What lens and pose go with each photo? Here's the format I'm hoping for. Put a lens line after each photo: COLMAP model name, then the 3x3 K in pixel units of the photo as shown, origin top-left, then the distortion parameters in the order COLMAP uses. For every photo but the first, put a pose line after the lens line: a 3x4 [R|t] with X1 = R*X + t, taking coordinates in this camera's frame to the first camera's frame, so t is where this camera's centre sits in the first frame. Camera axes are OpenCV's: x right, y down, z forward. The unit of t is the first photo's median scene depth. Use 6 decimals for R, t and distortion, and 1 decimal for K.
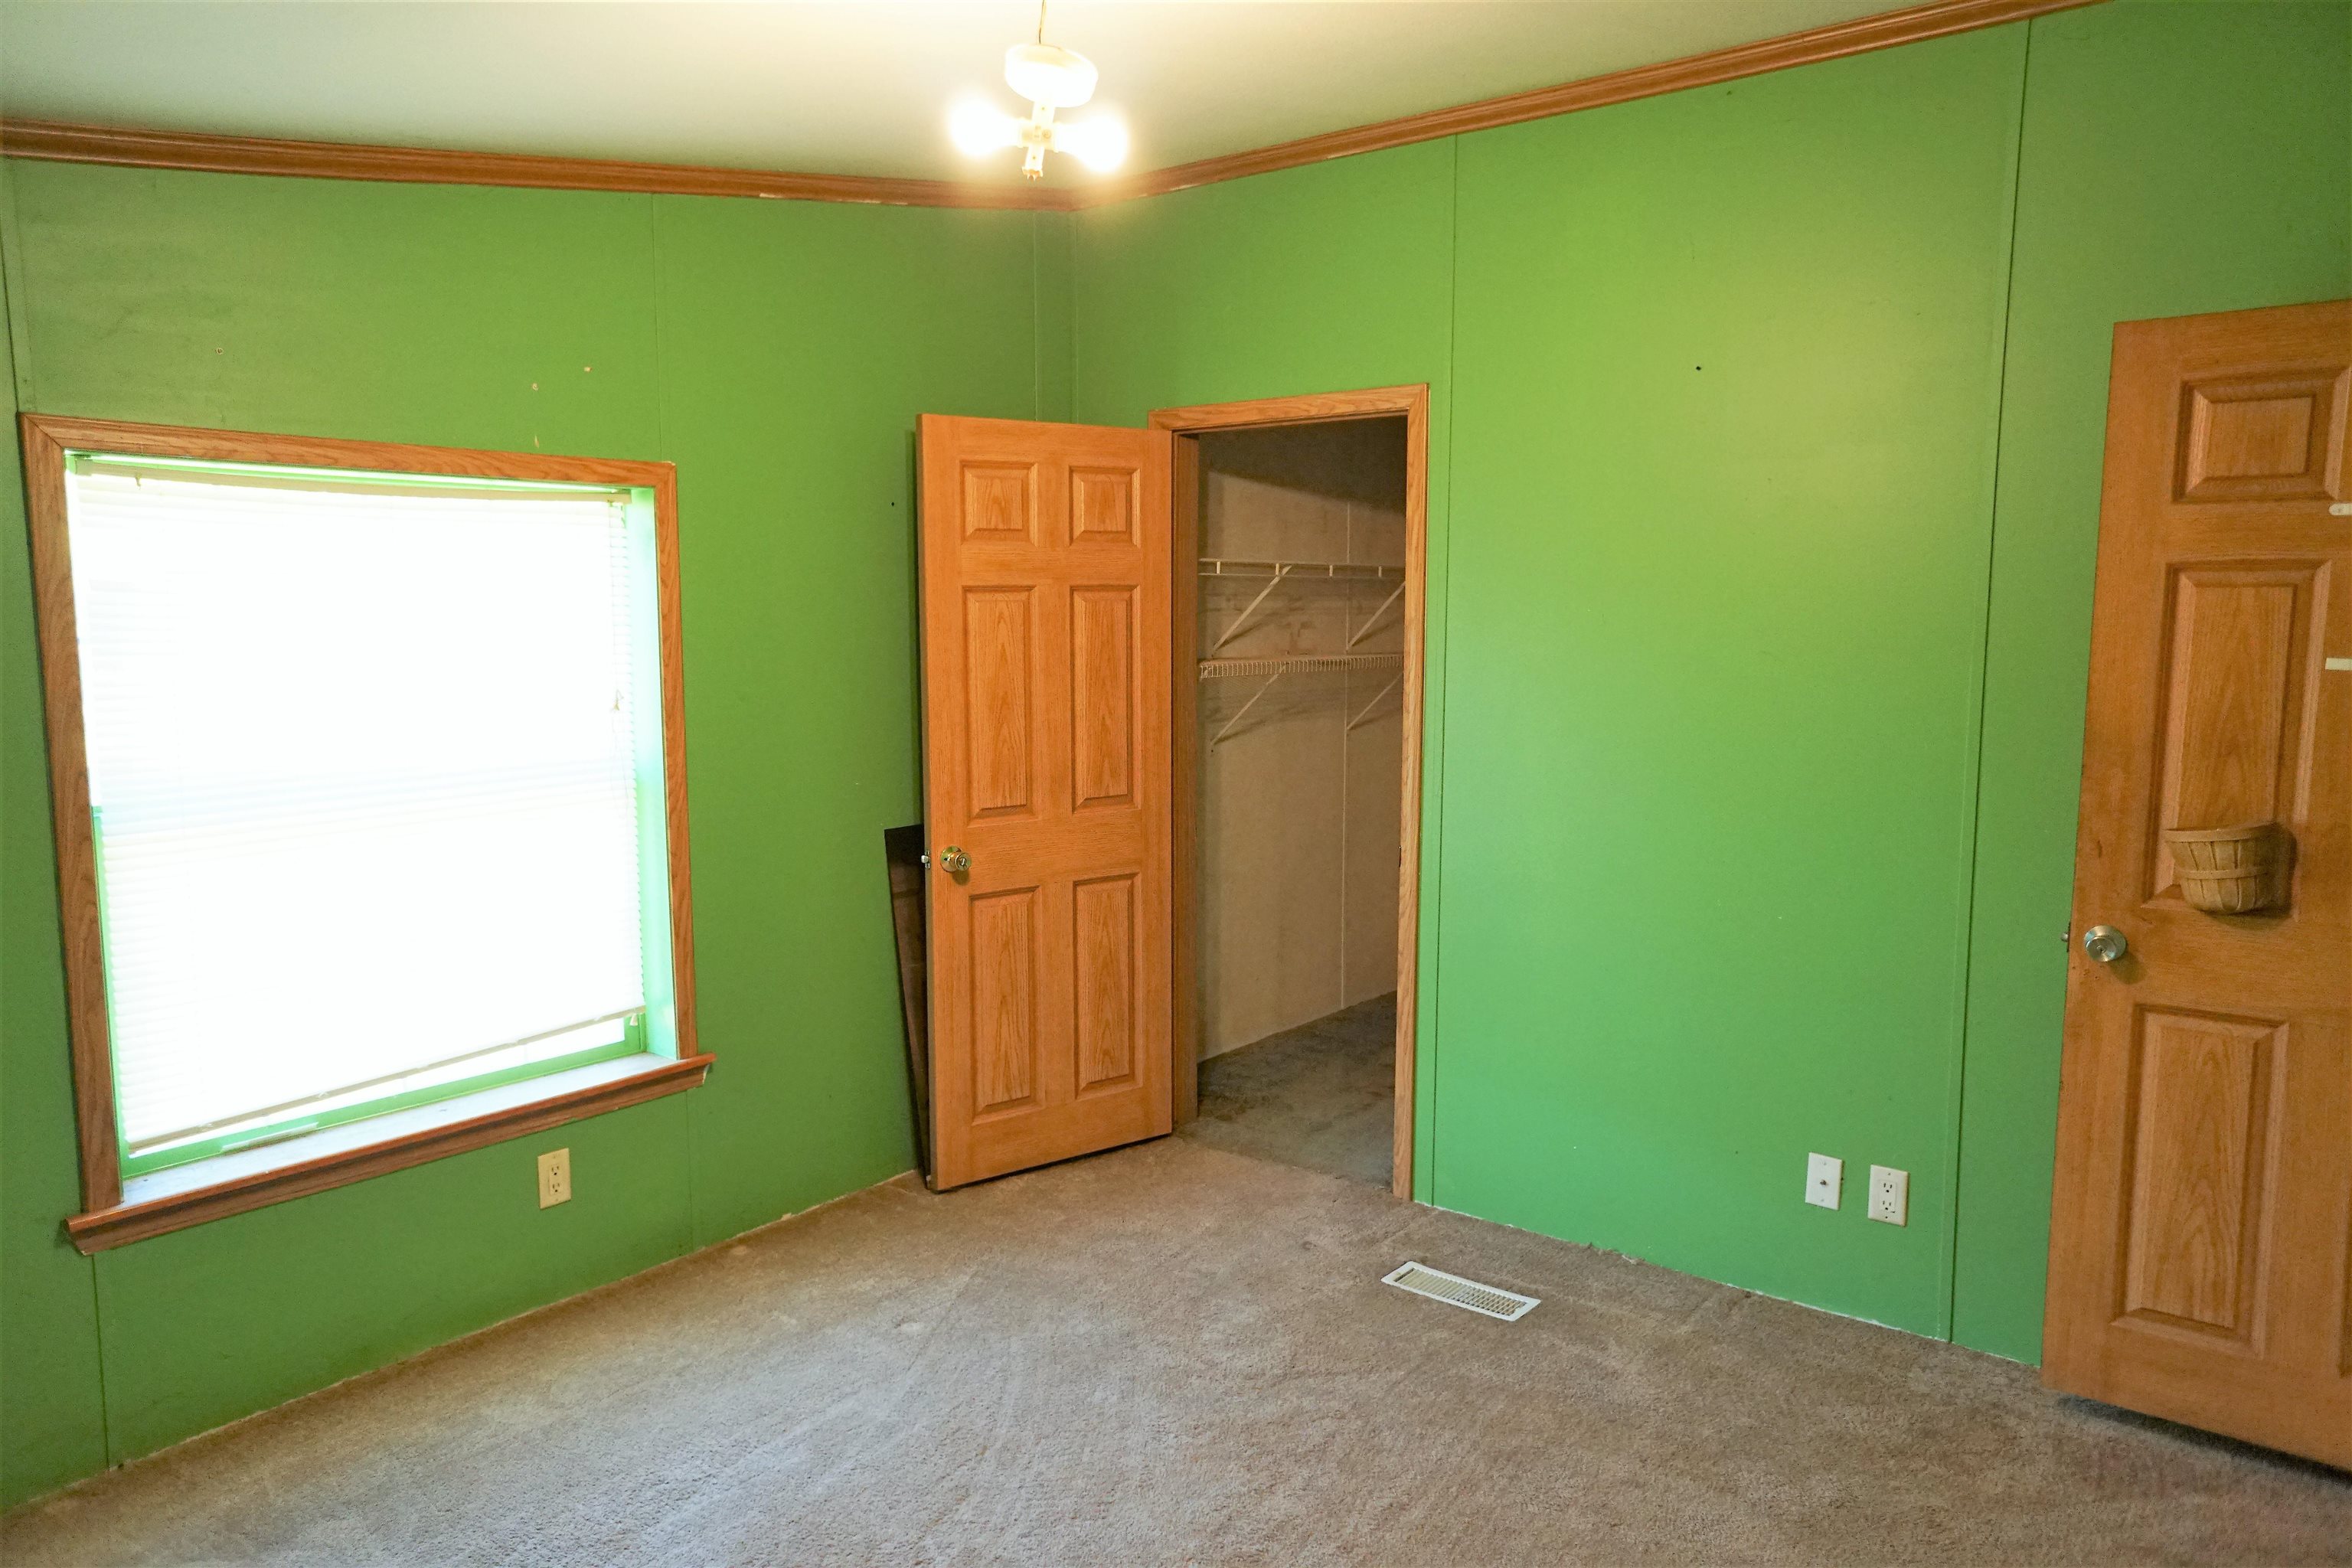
lens RADIAL K [[1584.3, 0, 1174.4], [0, 1584.3, 784.5], [0, 0, 1]] dist [-0.053574, 0.064931]
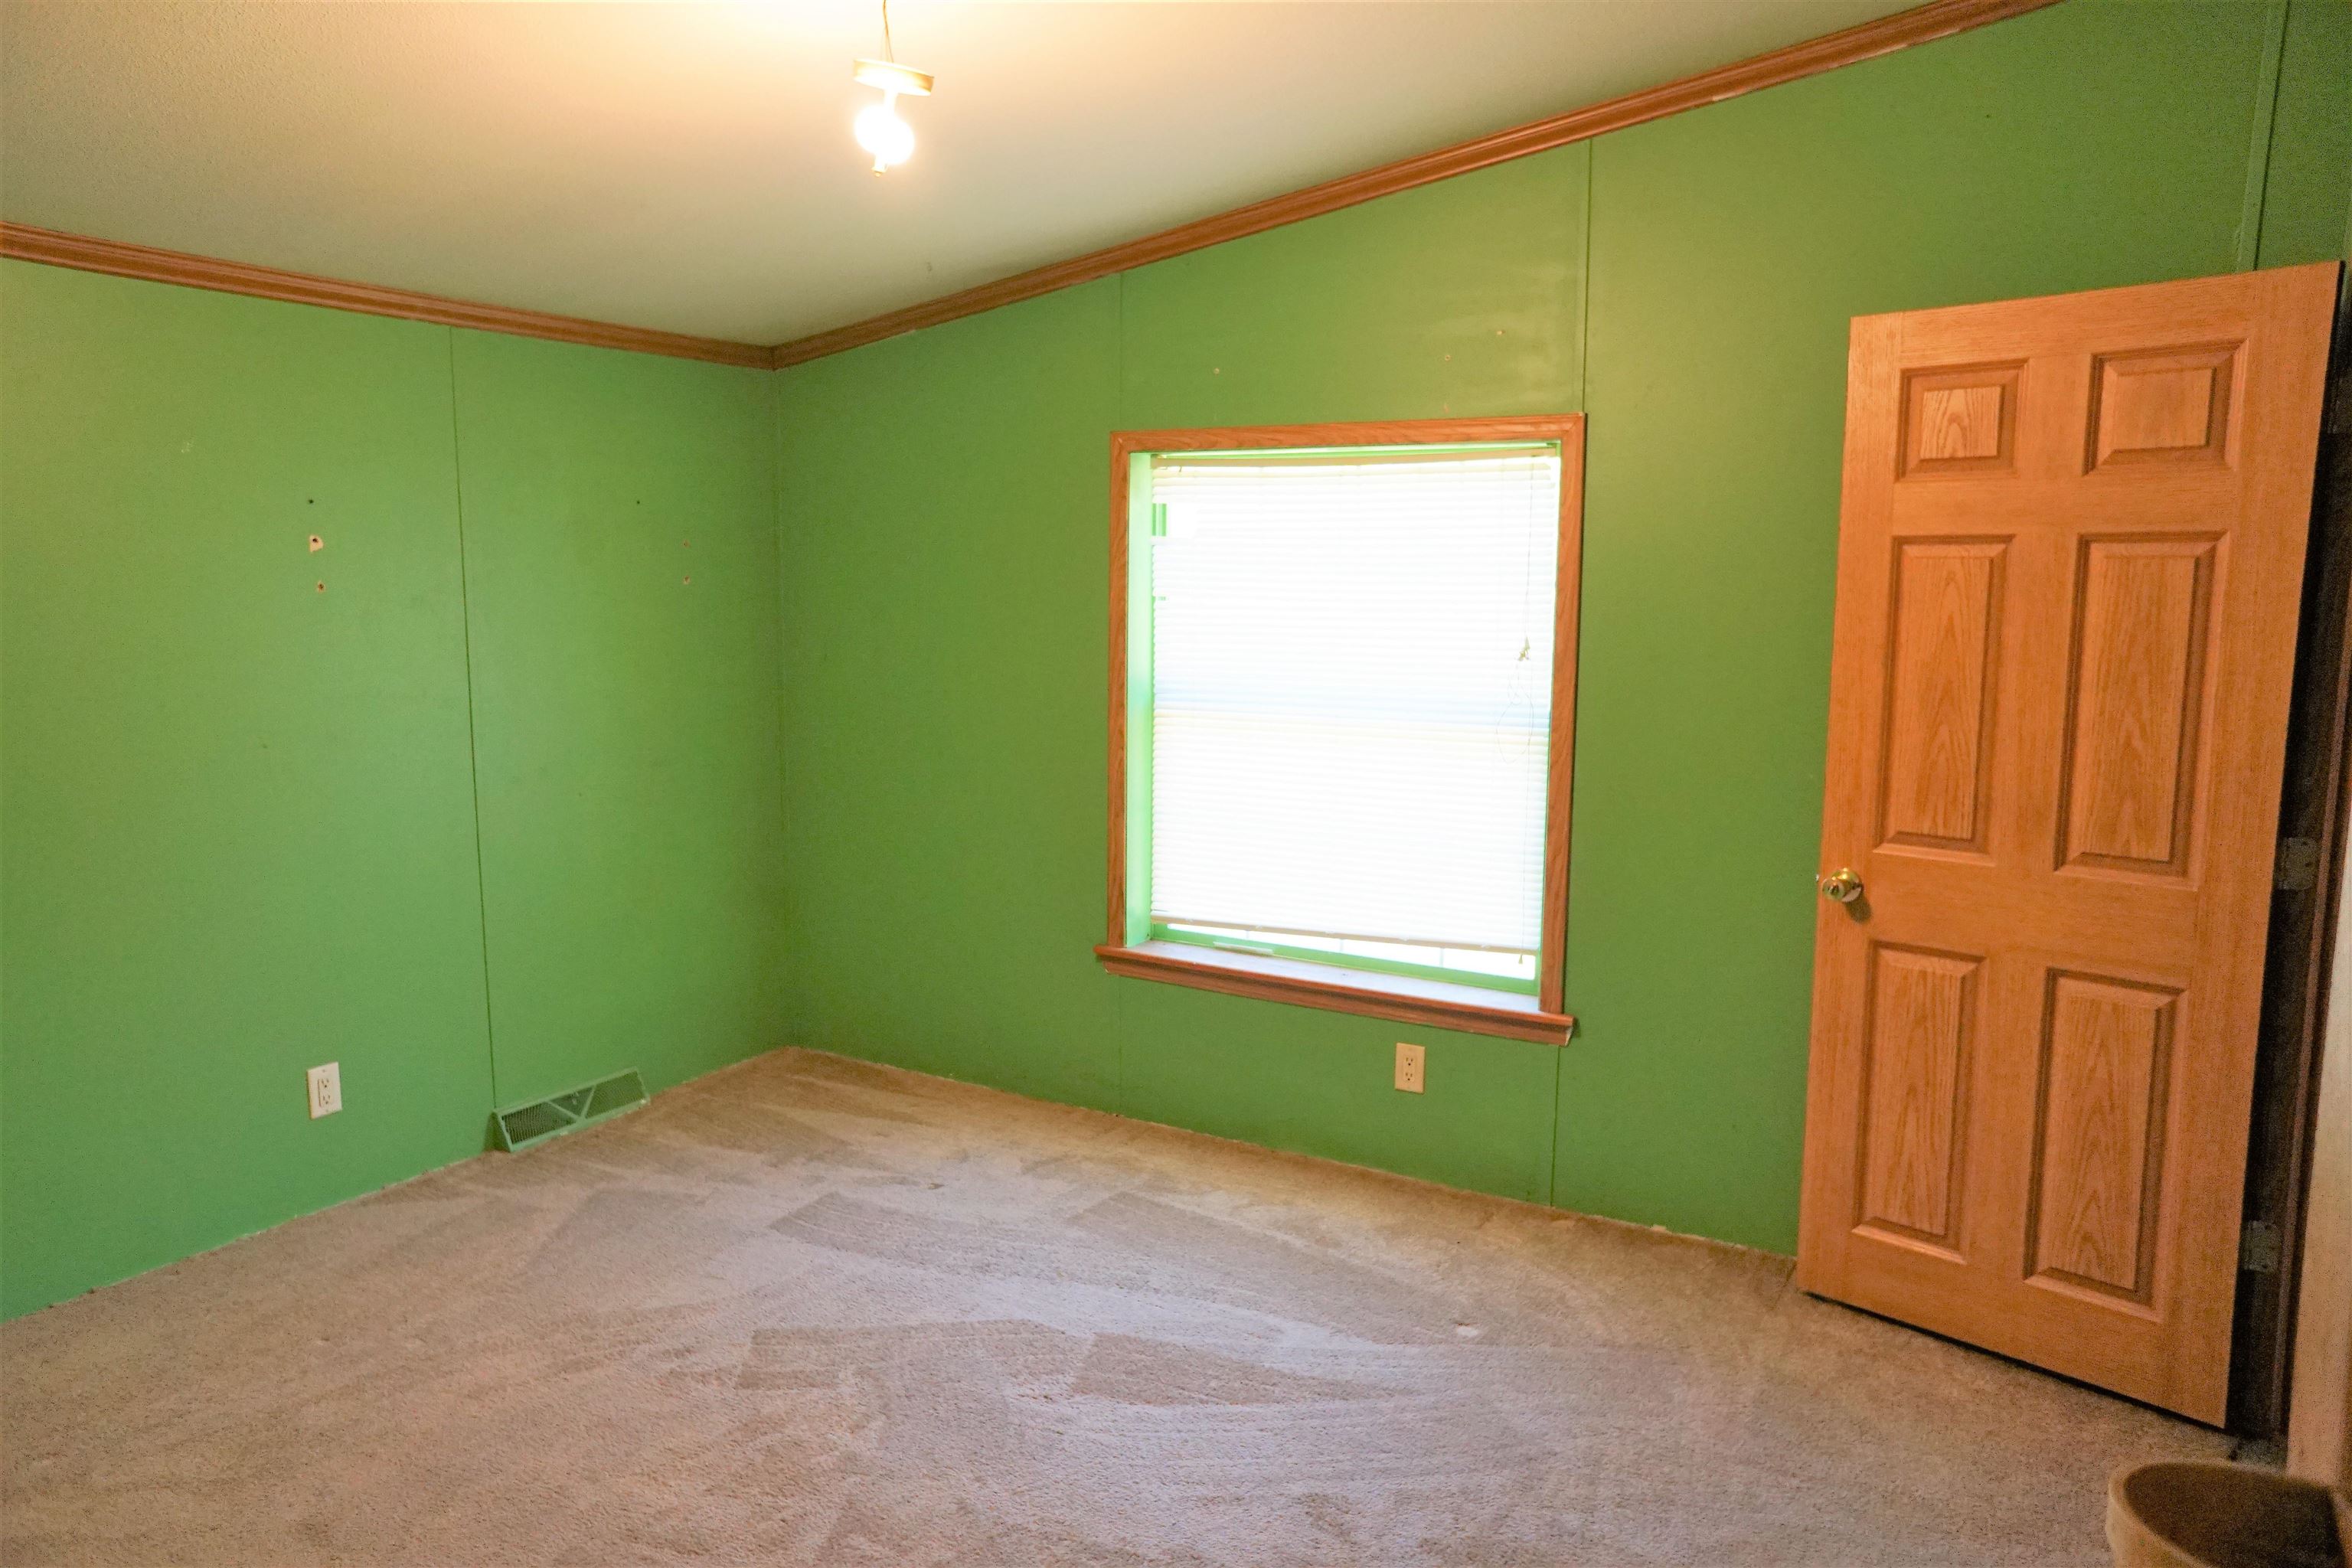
lens RADIAL K [[1584.3, 0, 1175.9], [0, 1584.3, 787.9], [0, 0, 1]] dist [-0.053574, 0.064931]
pose [[0.150535, 0.139540, -0.978707, 0.554580], [-0.123253, 0.984913, 0.121468, -0.053305], [0.980891, 0.102344, 0.165462, 0.528471]]
